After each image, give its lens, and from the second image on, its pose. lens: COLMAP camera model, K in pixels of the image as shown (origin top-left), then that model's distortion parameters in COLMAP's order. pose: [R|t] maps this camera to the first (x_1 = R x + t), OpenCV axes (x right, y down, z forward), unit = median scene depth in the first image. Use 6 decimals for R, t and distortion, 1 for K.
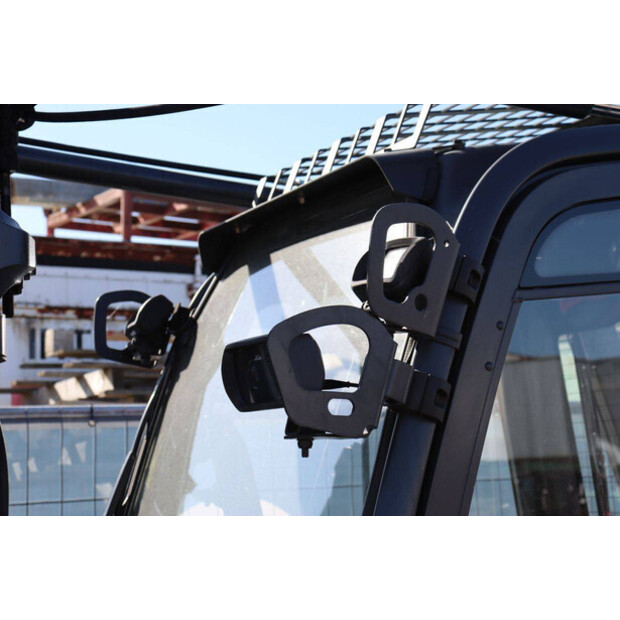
lens RADIAL K [[1082.5, 0, 299.0], [0, 1082.5, 312.1], [0, 0, 1]] dist [0.150970, 0.135804]
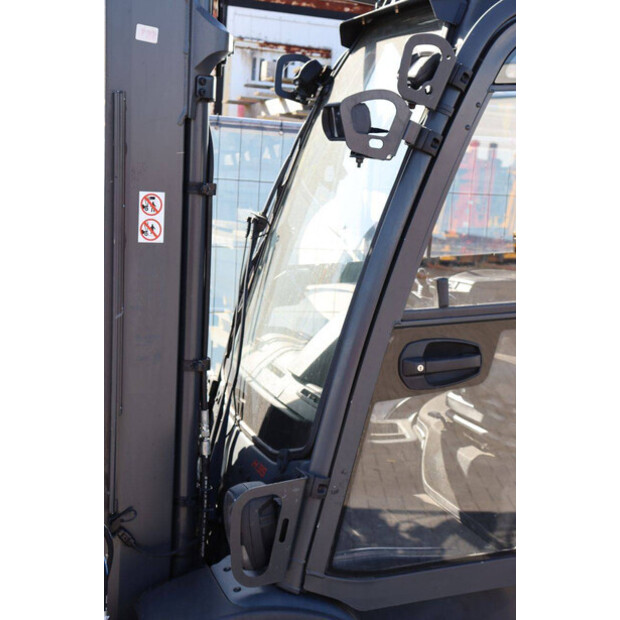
lens RADIAL K [[951.2, 0, 310.0], [0, 951.2, 310.0], [0, 0, 1]] dist [0.068009, 0.147572]
pose [[0.976064, 0.127279, -0.176351, 0.166533], [-0.072394, 0.954768, 0.288404, -0.071029], [0.205082, -0.268734, 0.941129, -0.453435]]
